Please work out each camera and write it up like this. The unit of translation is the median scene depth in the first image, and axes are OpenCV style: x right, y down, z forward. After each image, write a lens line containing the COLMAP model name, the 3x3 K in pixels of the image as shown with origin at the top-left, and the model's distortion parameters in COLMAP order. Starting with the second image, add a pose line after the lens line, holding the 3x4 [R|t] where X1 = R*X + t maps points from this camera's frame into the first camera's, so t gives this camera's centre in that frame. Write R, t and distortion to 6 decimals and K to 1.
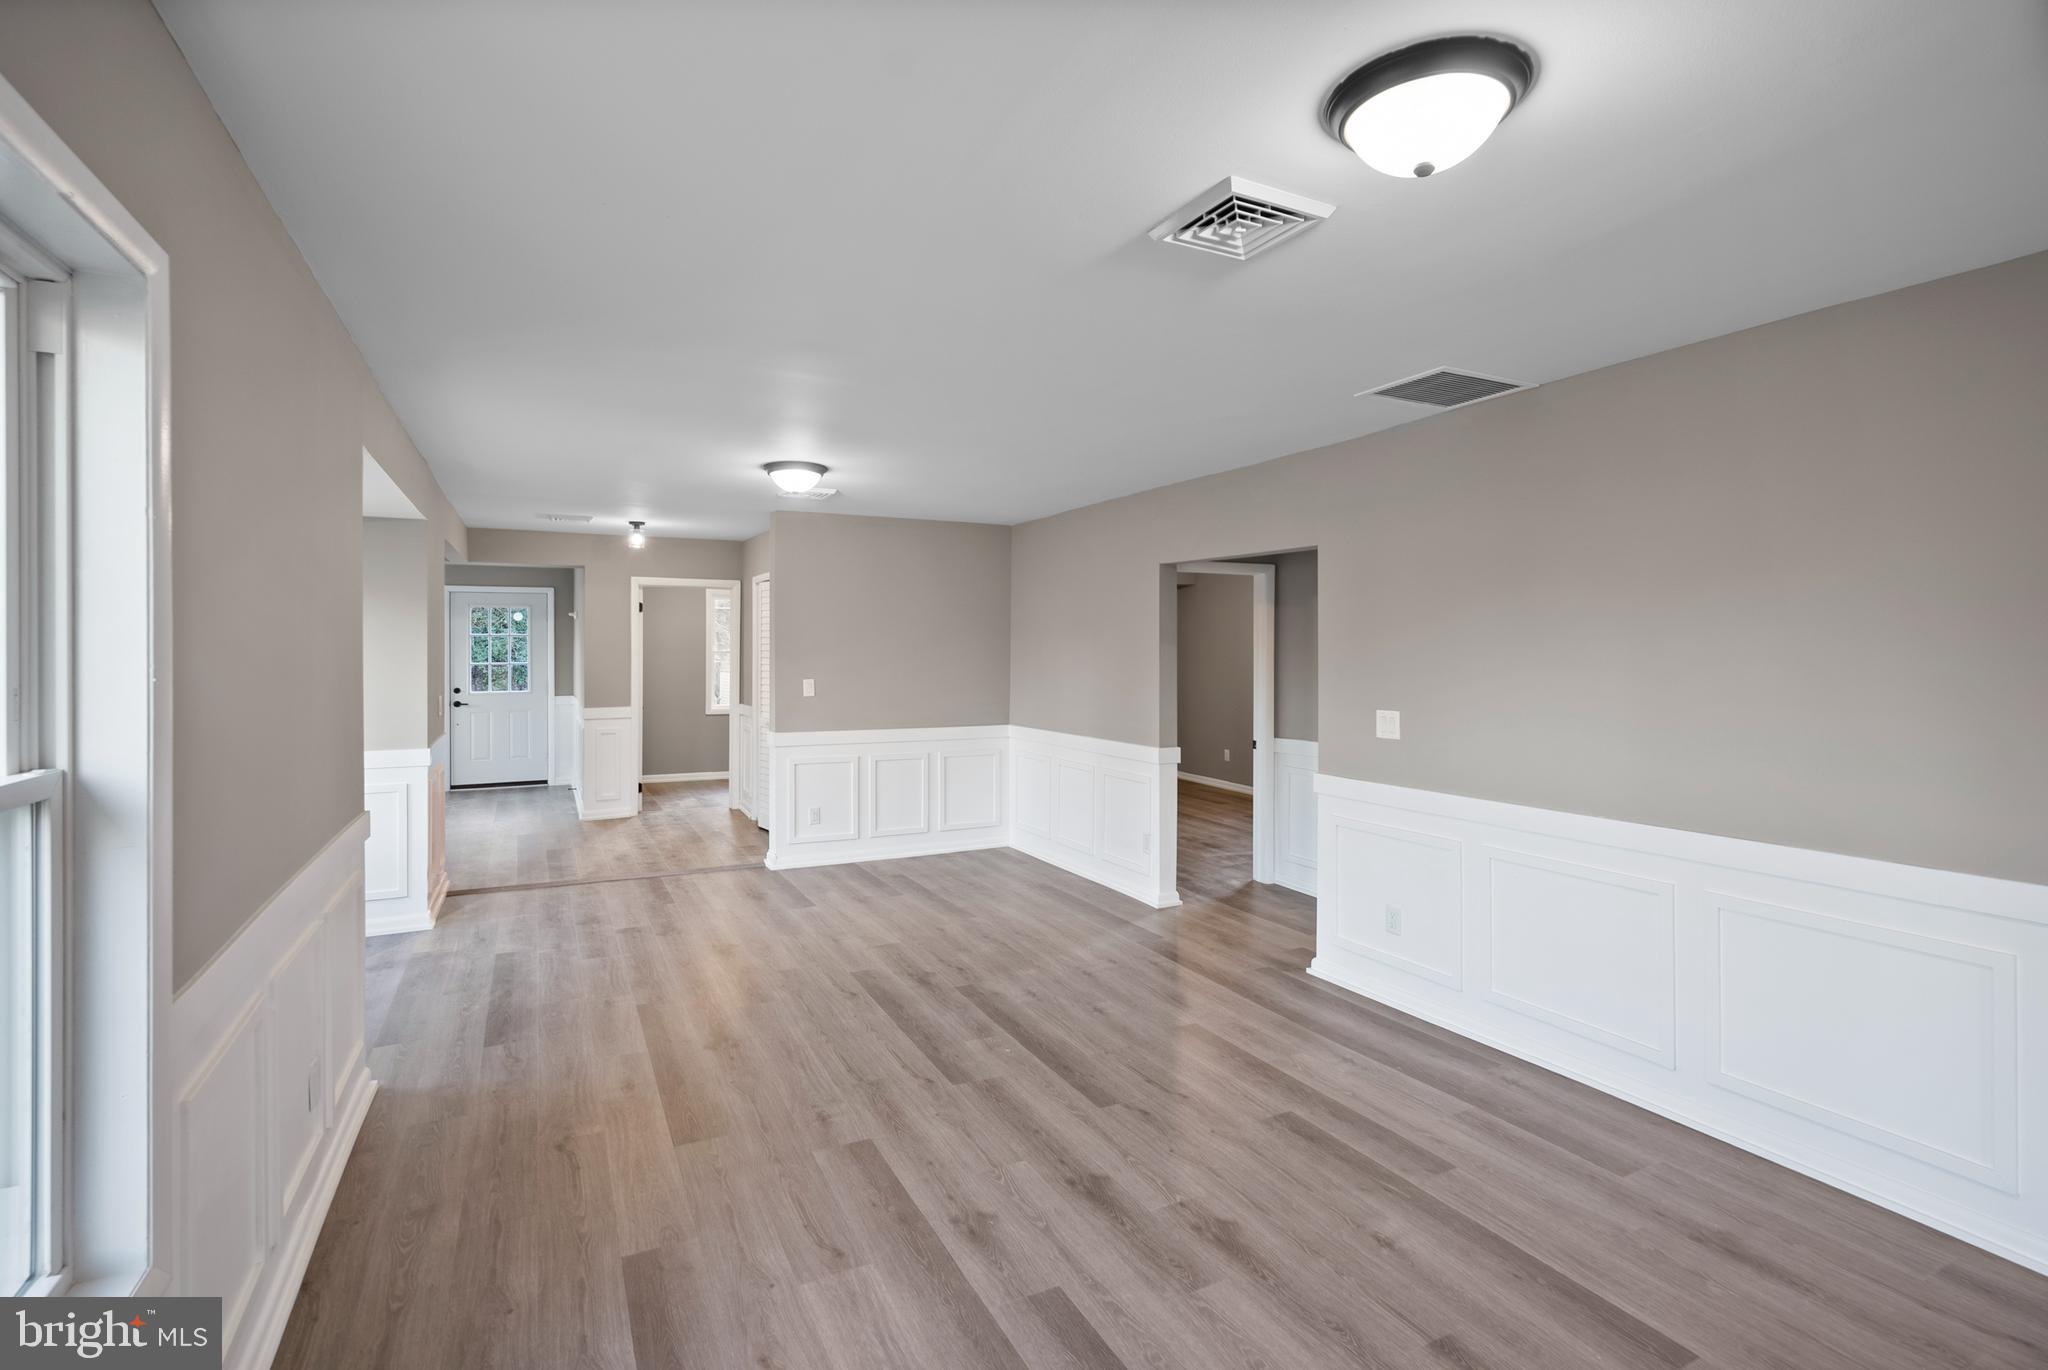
lens RADIAL K [[938.2, 0, 1014.6], [0, 938.2, 642.6], [0, 0, 1]] dist [-0.011085, 0.003602]
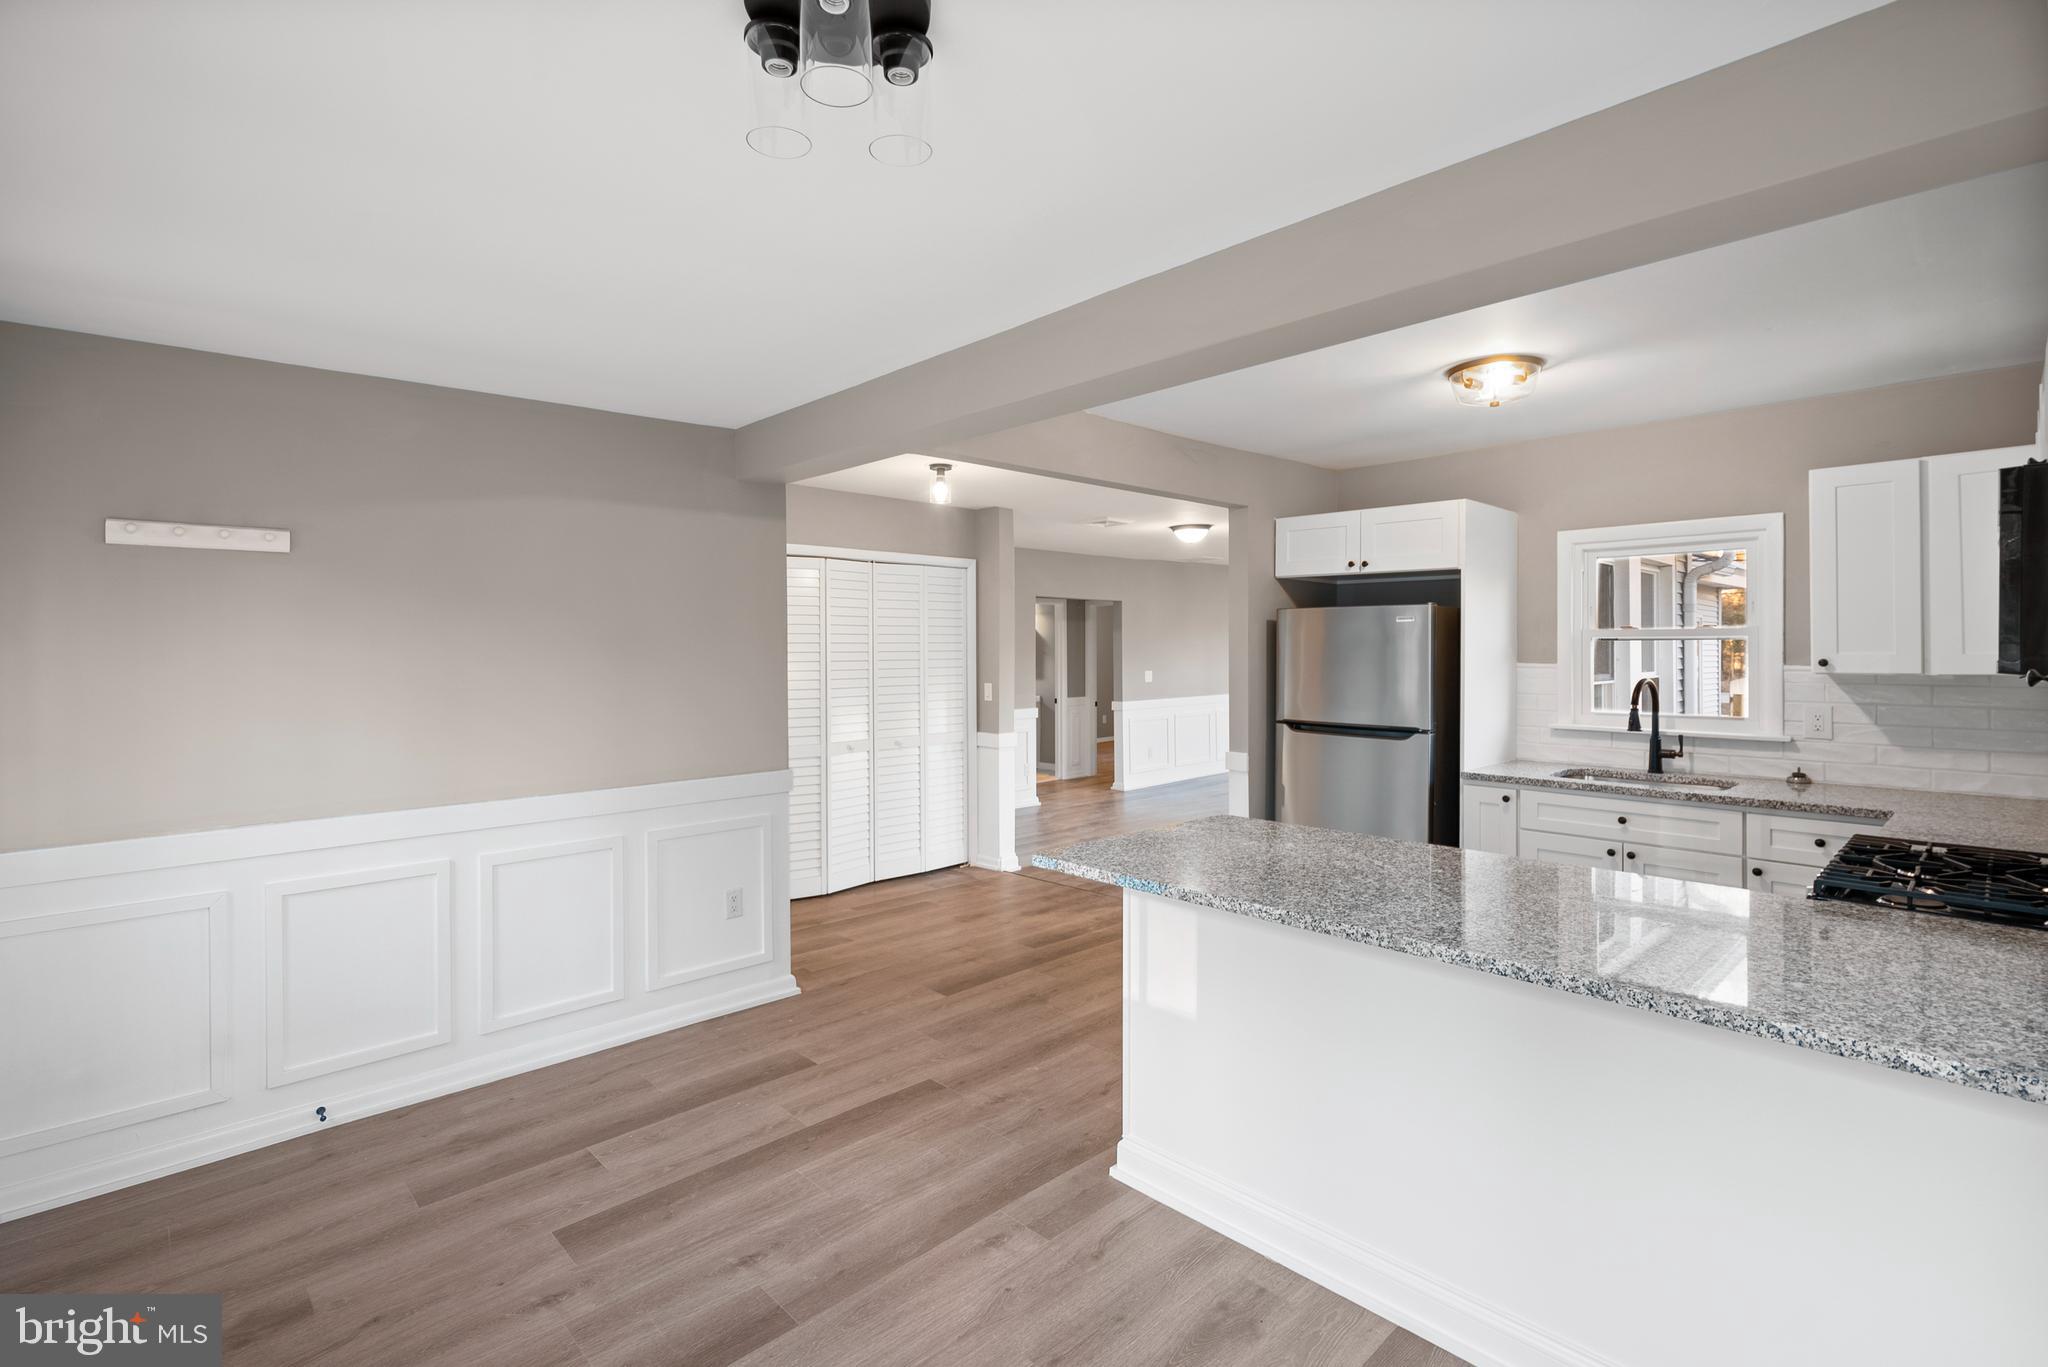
lens RADIAL K [[938.2, 0, 1018.4], [0, 938.2, 643.7], [0, 0, 1]] dist [-0.011085, 0.003602]
pose [[-0.273053, 0.000136, 0.961999, -2.162358], [-0.002966, 0.999995, -0.000984, 0.002666], [-0.961995, -0.003122, -0.273051, 2.266186]]
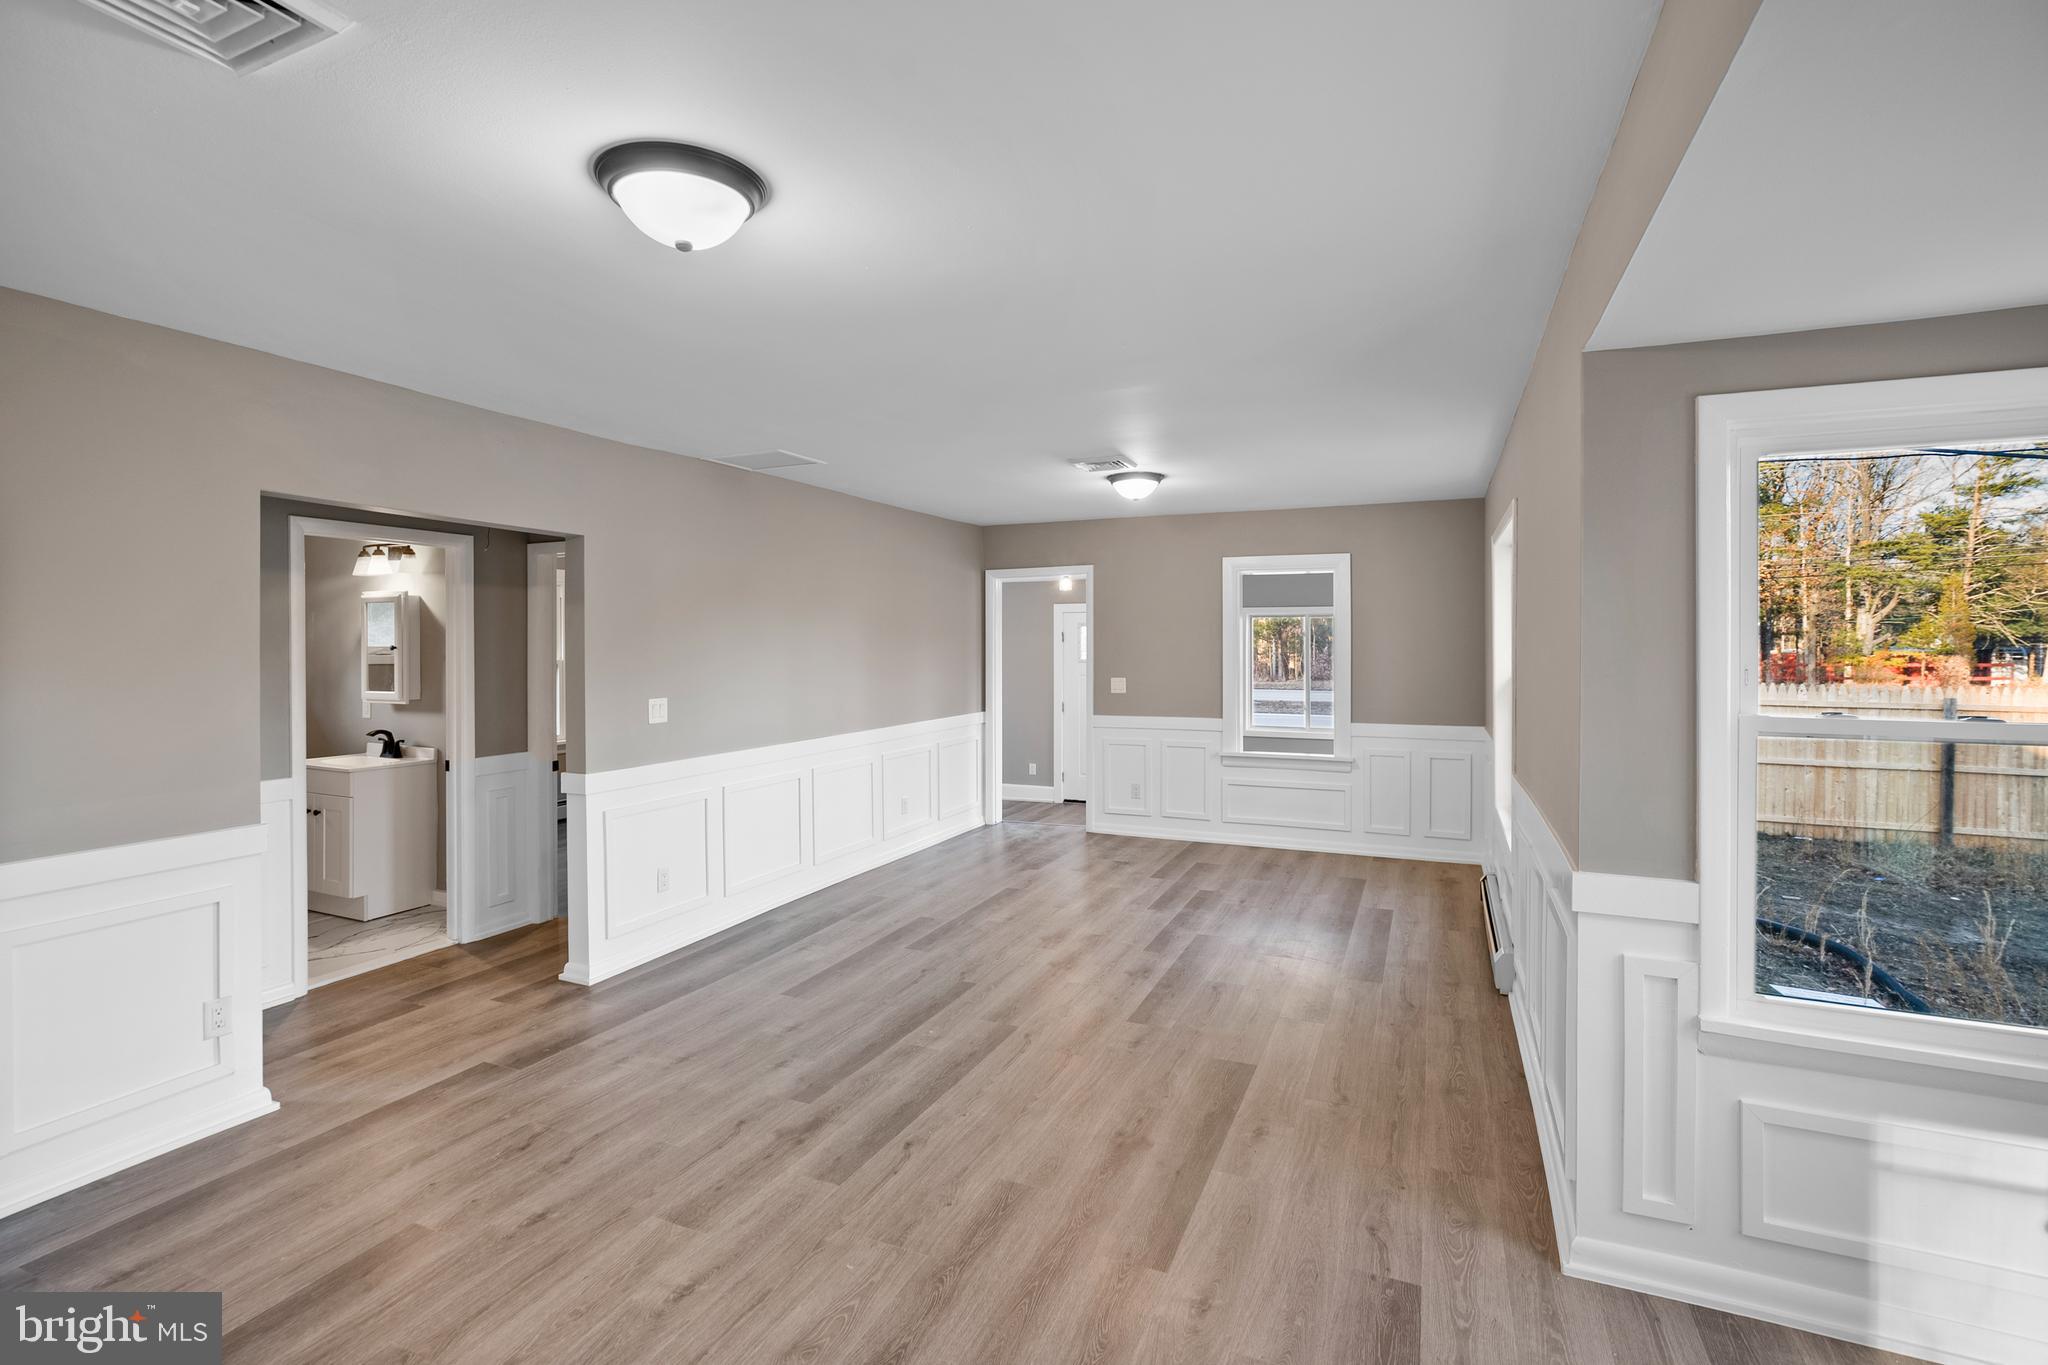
lens RADIAL K [[938.2, 0, 1019.0], [0, 938.2, 670.0], [0, 0, 1]] dist [-0.011085, 0.003602]
pose [[-0.631181, -0.020407, 0.775367, -0.842140], [-0.005345, 0.999745, 0.021962, 0.012879], [-0.775617, 0.009718, -0.631129, 1.538405]]
